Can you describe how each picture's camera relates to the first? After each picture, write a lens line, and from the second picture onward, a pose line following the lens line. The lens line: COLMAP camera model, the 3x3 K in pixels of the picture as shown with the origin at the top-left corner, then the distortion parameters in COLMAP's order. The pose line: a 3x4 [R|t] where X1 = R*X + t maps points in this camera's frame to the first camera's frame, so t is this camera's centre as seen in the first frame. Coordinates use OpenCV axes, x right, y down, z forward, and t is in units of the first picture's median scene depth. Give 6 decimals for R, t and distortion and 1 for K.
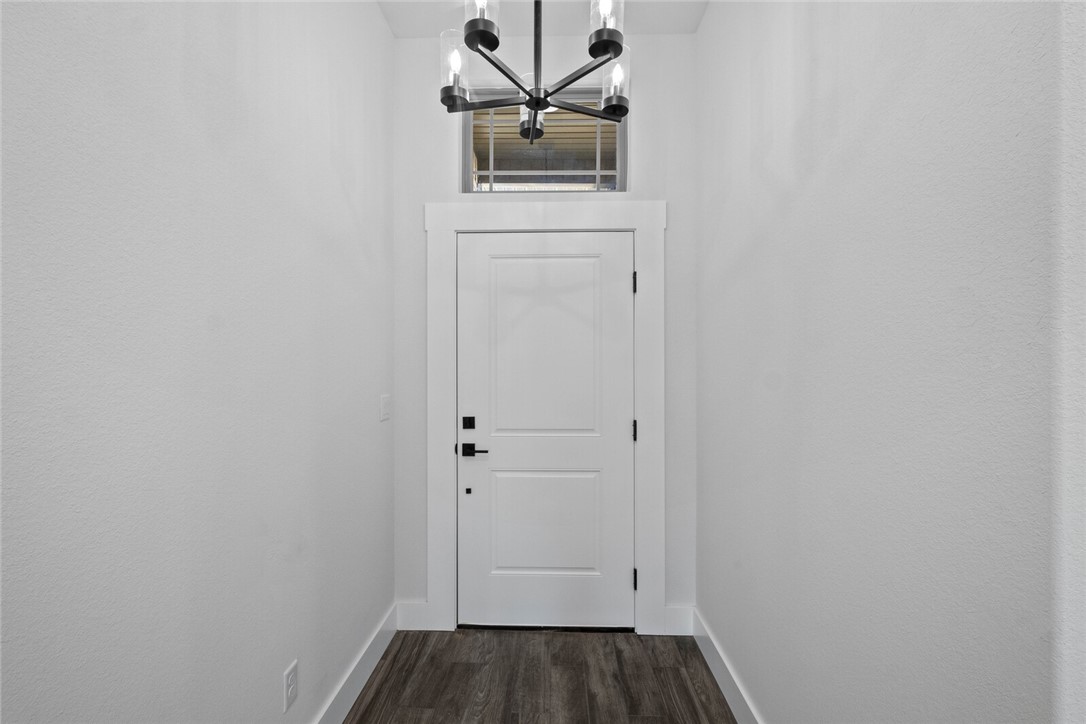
lens RADIAL K [[468.3, 0, 541.7], [0, 468.3, 365.2], [0, 0, 1]] dist [0.001434, -0.000885]
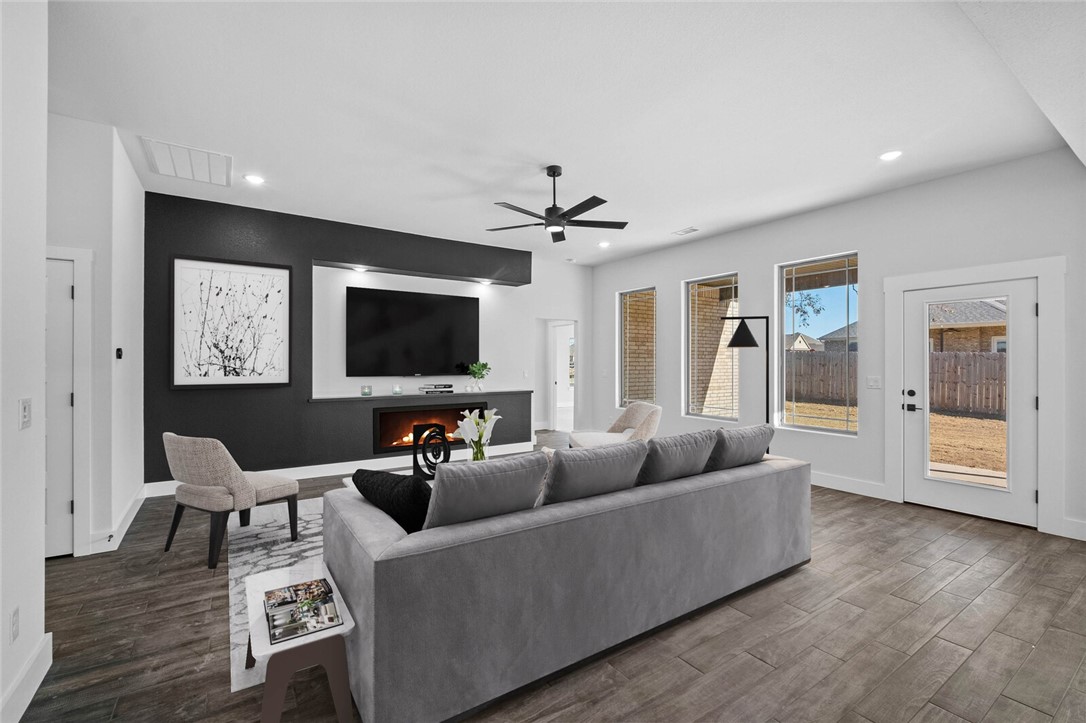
lens RADIAL K [[468.3, 0, 541.1], [0, 468.3, 360.4], [0, 0, 1]] dist [0.001434, -0.000885]
pose [[0.578933, 0.000454, -0.815375, 0.509720], [-0.005139, 0.999982, -0.003092, 0.006578], [0.815359, 0.005980, 0.578925, -1.274657]]
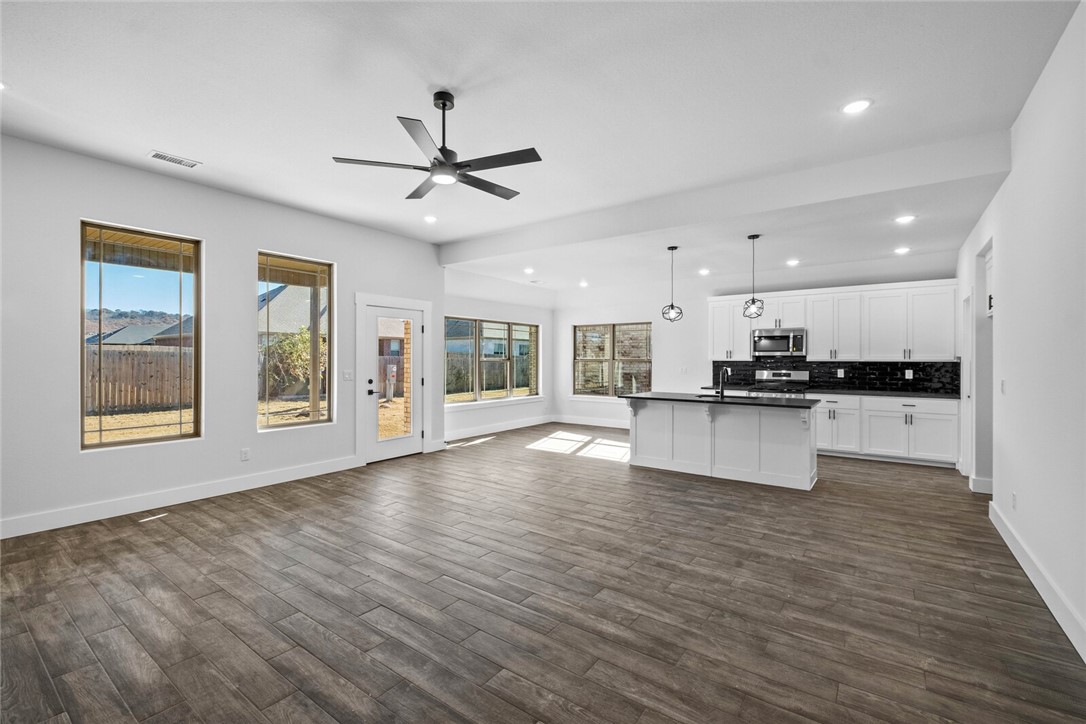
lens RADIAL K [[468.3, 0, 542.8], [0, 468.3, 359.9], [0, 0, 1]] dist [0.001434, -0.000885]
pose [[0.565725, -0.000809, 0.824594, -1.700933], [-0.001156, 0.999998, 0.001774, 0.001765], [-0.824593, -0.001957, 0.565723, -1.177902]]
